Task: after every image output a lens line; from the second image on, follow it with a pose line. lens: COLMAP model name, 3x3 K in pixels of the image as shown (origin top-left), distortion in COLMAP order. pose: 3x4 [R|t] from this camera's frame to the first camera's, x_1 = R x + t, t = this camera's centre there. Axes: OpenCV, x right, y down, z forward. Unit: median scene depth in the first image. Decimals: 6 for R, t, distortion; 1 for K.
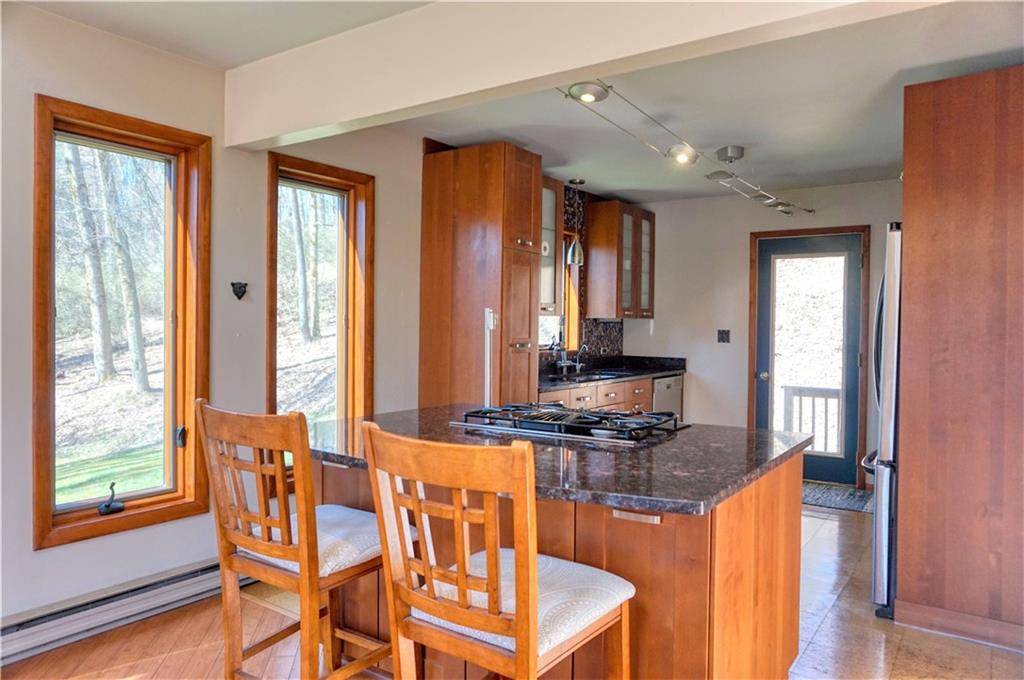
lens RADIAL K [[702.6, 0, 512.0], [0, 702.6, 340.0], [0, 0, 1]] dist [-0.004225, -0.001034]
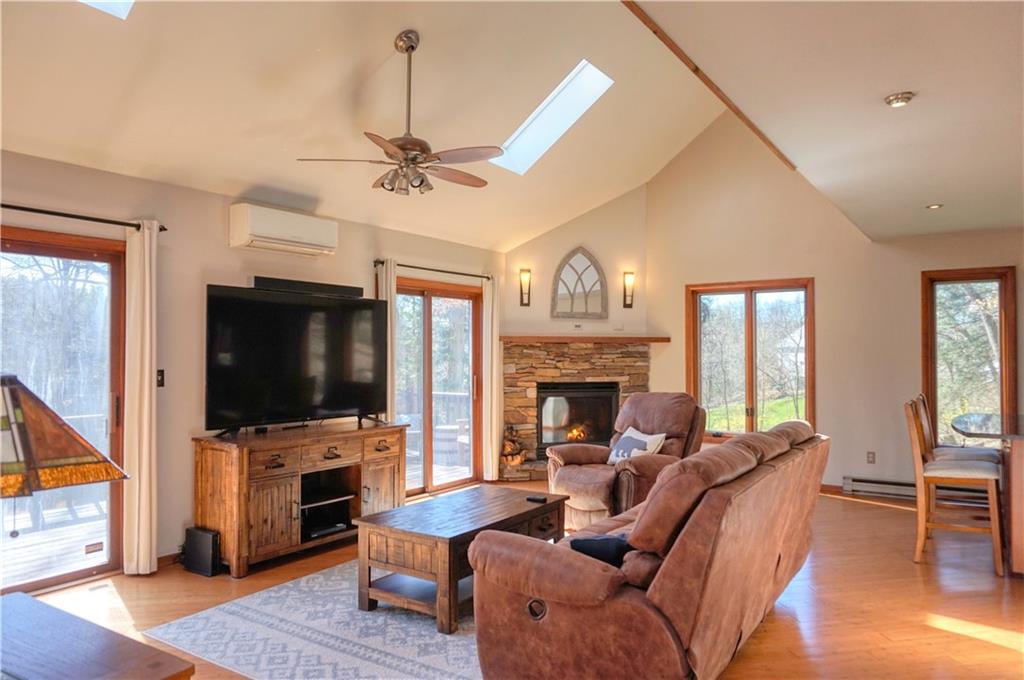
lens RADIAL K [[707.8, 0, 512.0], [0, 707.8, 340.0], [0, 0, 1]] dist [-0.076279, -0.000462]
pose [[0.006376, -0.031447, -0.999485, 1.403096], [-0.015130, 0.999388, -0.031541, -0.008732], [0.999865, 0.015323, 0.005896, -0.381411]]
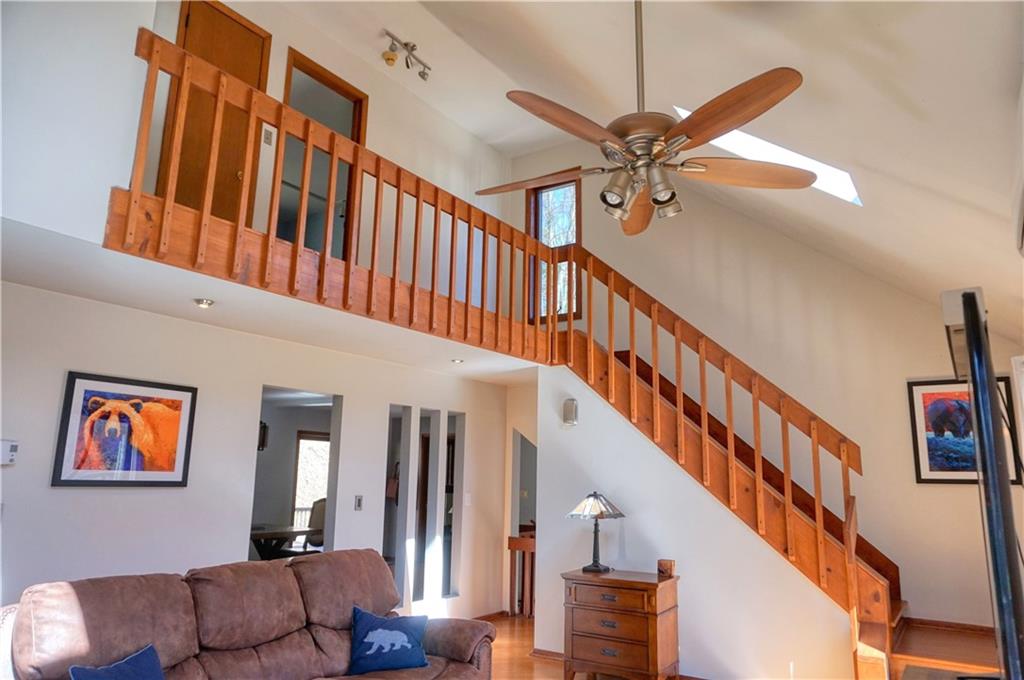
lens RADIAL K [[702.6, 0, 512.0], [0, 702.6, 340.0], [0, 0, 1]] dist [-0.004225, -0.001034]
pose [[-0.023570, 0.192166, 0.981079, -0.750420], [0.001655, 0.981358, -0.192181, -0.036807], [-0.999721, -0.002906, -0.023449, -0.418682]]
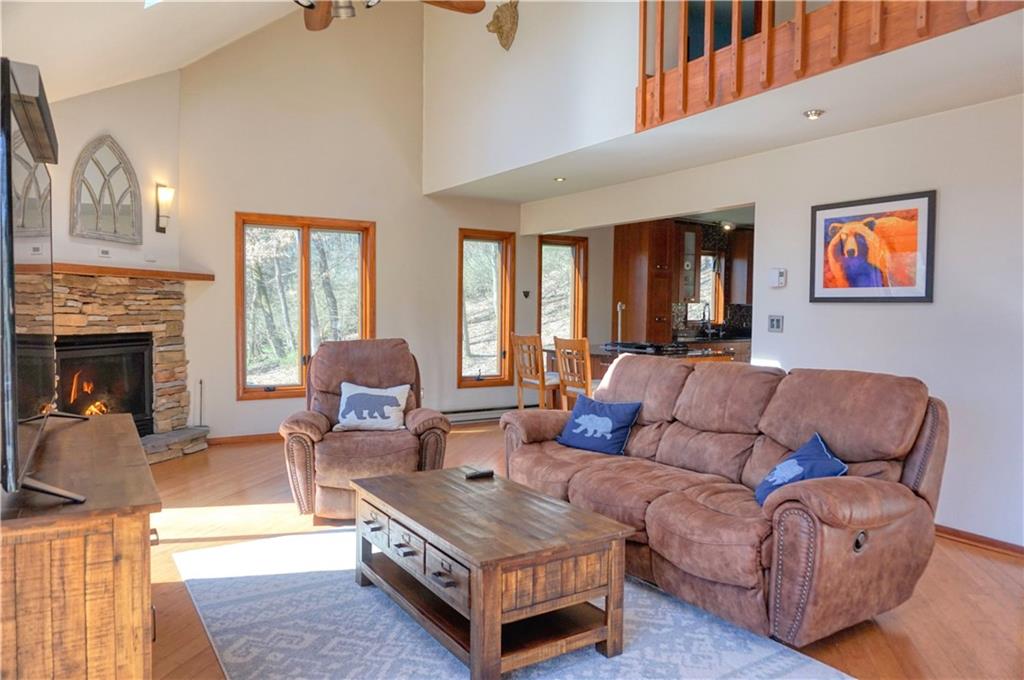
lens RADIAL K [[702.6, 0, 512.0], [0, 702.6, 340.0], [0, 0, 1]] dist [-0.004225, -0.001034]
pose [[0.918077, 0.016862, -0.396042, 0.535566], [-0.006052, 0.999575, 0.028527, 0.016513], [0.396355, -0.023793, 0.917789, -1.258911]]
